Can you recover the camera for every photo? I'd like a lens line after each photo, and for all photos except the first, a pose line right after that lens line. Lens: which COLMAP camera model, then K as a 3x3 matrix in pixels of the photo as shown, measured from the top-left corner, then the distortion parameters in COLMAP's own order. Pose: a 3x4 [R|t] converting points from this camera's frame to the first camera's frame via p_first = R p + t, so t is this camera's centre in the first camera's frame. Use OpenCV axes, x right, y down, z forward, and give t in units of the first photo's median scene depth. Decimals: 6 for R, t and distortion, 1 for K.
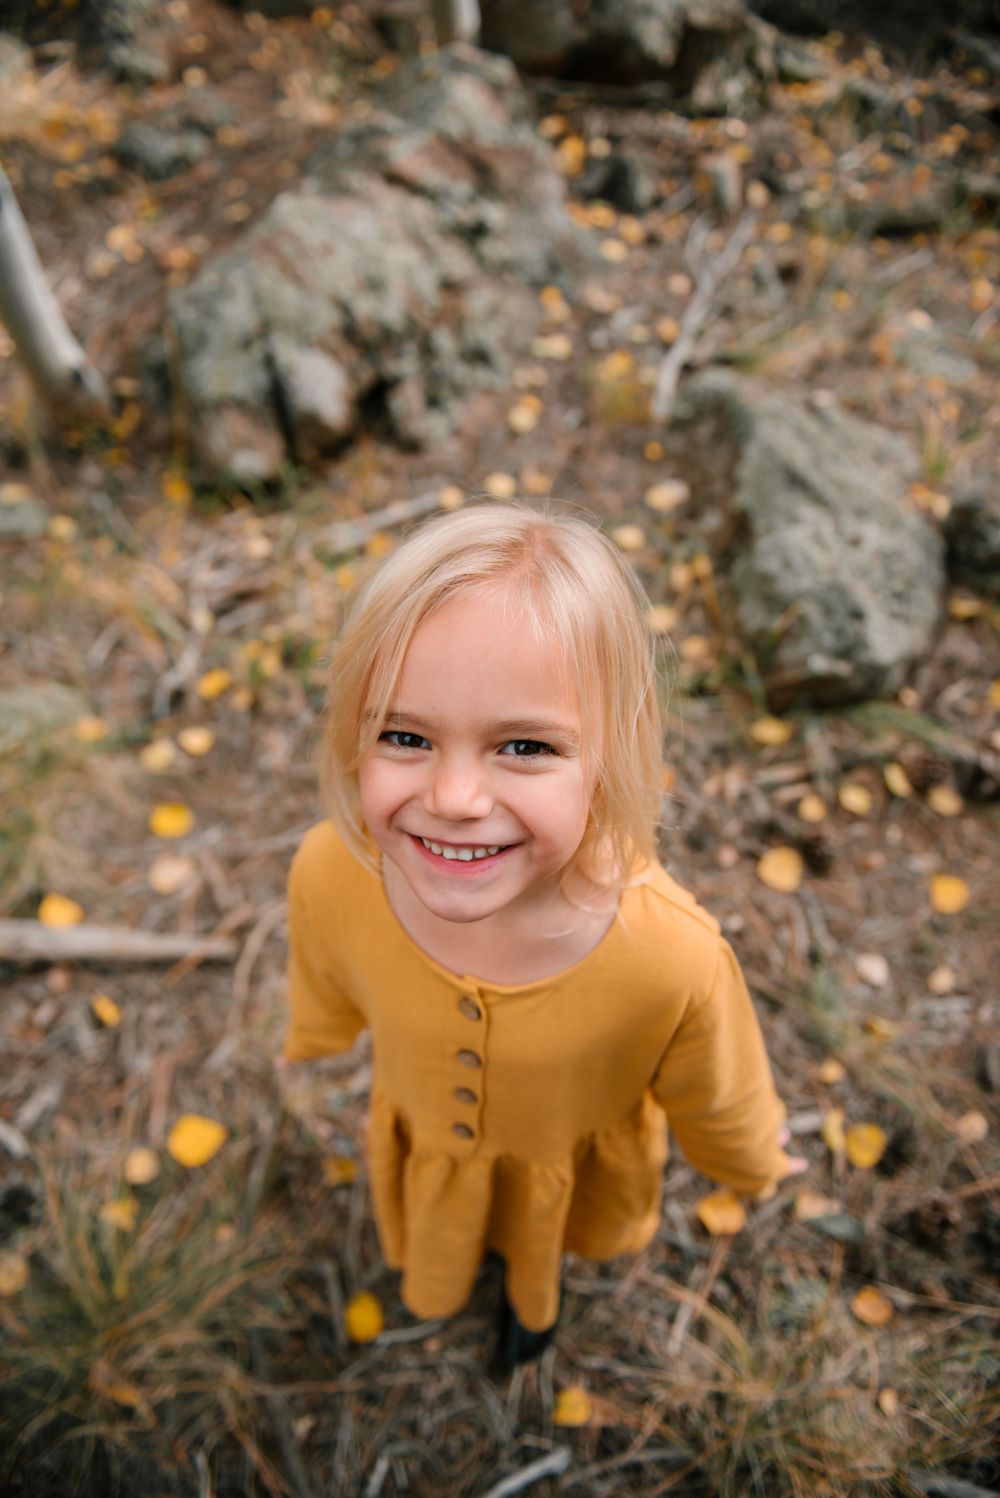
lens RADIAL K [[1027.1, 0, 497.1], [0, 1027.1, 739.7], [0, 0, 1]] dist [-0.054563, -0.001698]
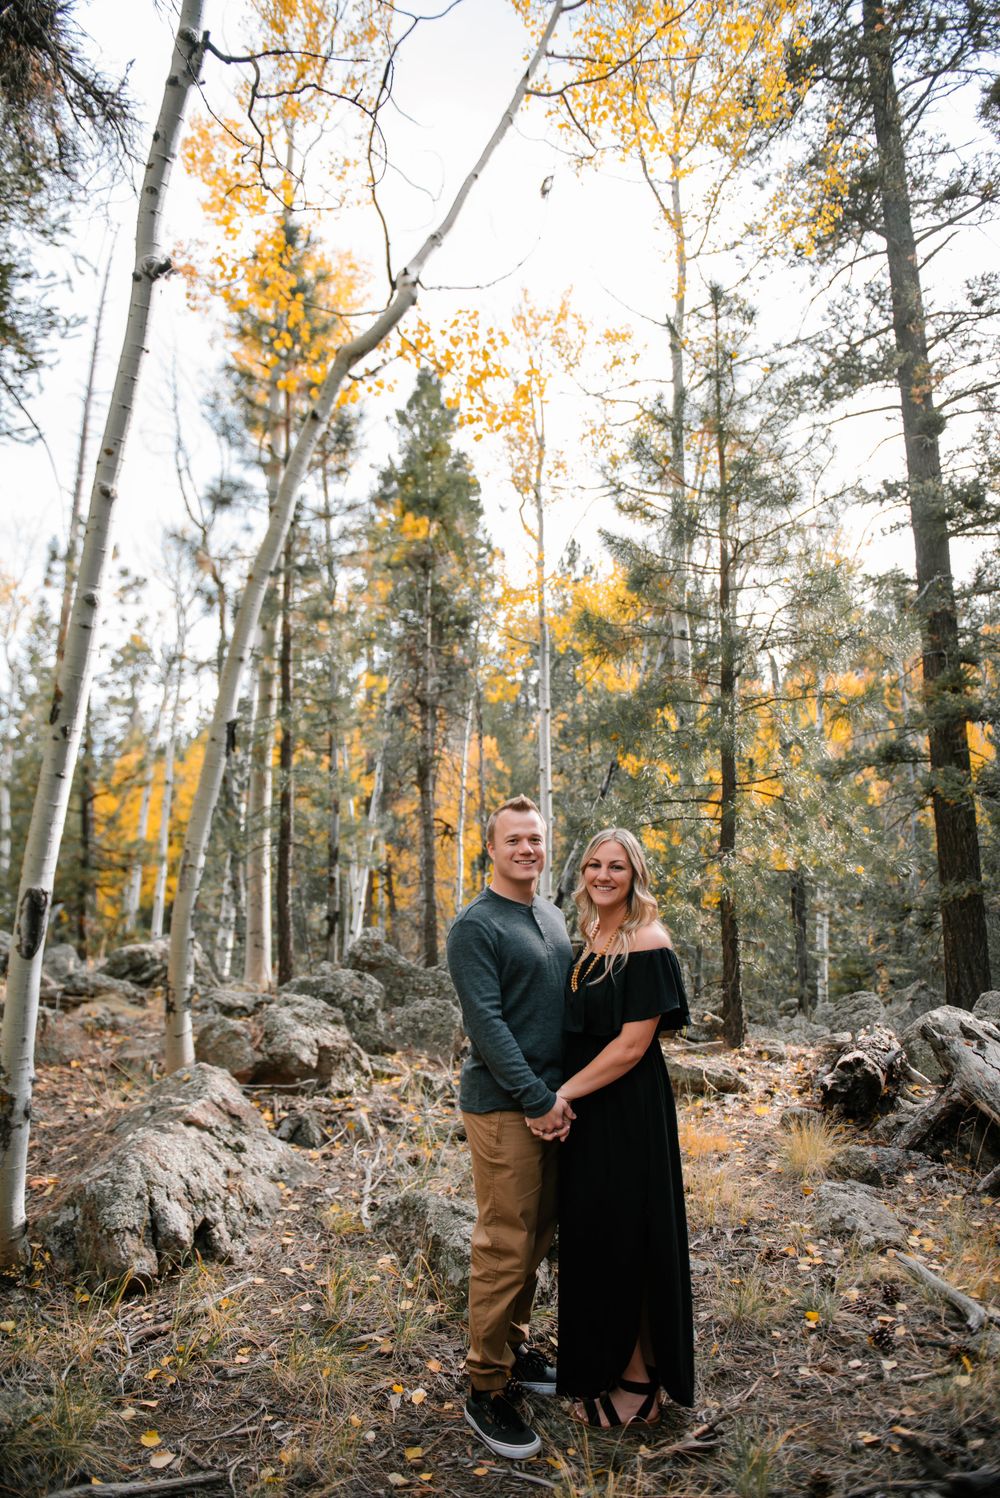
lens RADIAL K [[1027.1, 0, 486.6], [0, 1027.1, 744.0], [0, 0, 1]] dist [-0.054563, -0.001698]
pose [[0.921966, 0.039495, 0.385253, -0.346278], [0.293000, 0.579362, -0.760586, 0.567647], [-0.253240, 0.814113, 0.522580, -0.594029]]
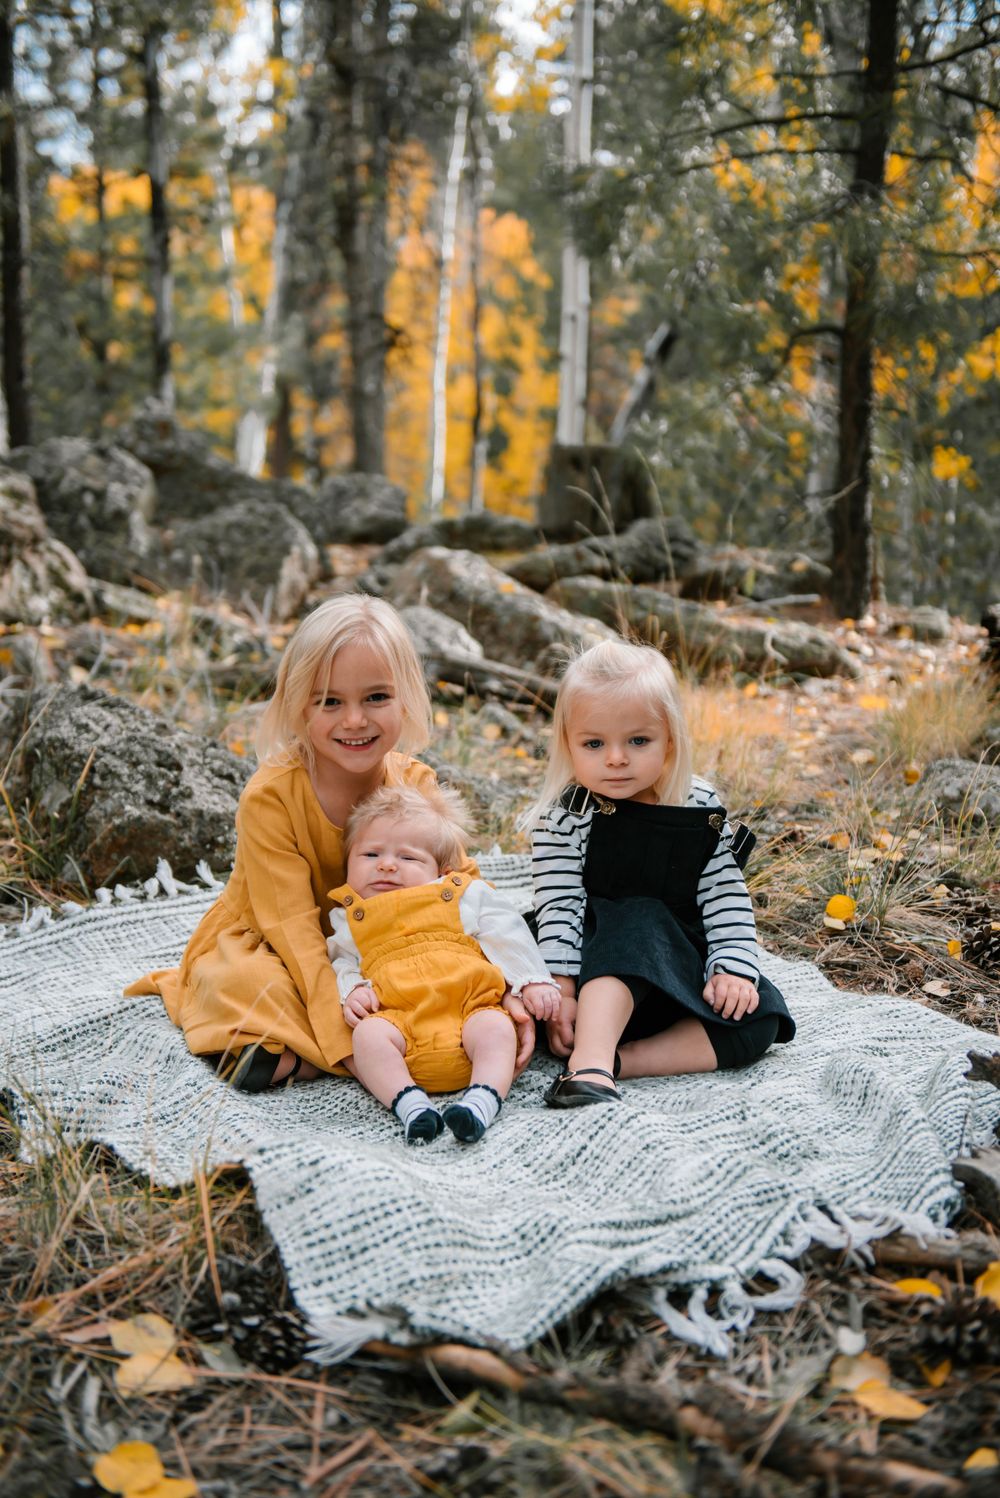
lens RADIAL K [[1821.1, 0, 479.5], [0, 1821.1, 754.2], [0, 0, 1]] dist [0.104139, 0.000000]
pose [[0.929263, -0.044649, 0.366710, 0.017311], [0.268129, 0.764365, -0.586389, 0.645835], [-0.254119, 0.643236, 0.722268, -0.162484]]
